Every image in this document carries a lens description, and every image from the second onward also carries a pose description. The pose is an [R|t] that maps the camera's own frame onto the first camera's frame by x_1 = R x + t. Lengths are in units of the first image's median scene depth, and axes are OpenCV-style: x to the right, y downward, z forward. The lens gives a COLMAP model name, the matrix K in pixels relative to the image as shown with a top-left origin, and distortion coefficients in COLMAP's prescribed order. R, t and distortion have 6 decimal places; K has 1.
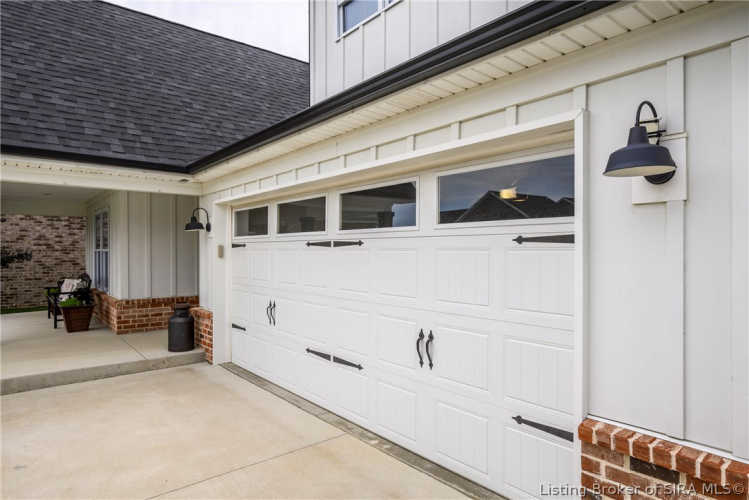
lens RADIAL K [[446.8, 0, 373.1], [0, 446.8, 252.2], [0, 0, 1]] dist [-0.002765, -0.000603]
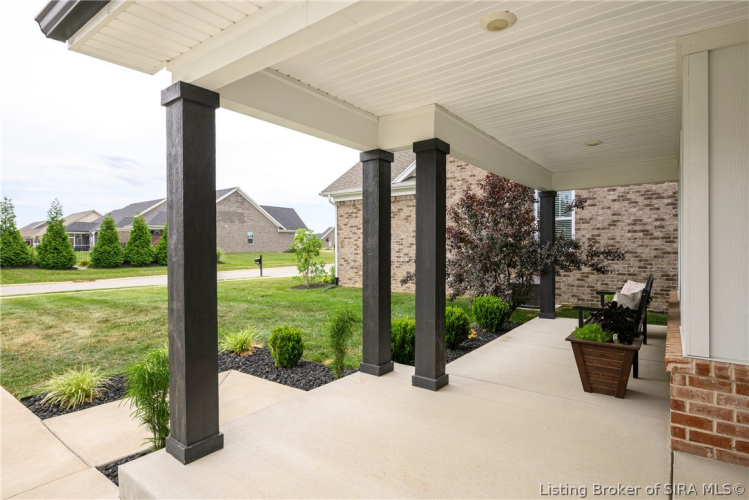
lens RADIAL K [[396.6, 0, 374.5], [0, 396.6, 250.7], [0, 0, 1]] dist [-0.002257, -0.000861]
pose [[0.240007, 0.009688, -0.970723, -0.181790], [0.001827, 0.999944, 0.010431, 0.009668], [0.970769, -0.004277, 0.239976, 0.393179]]
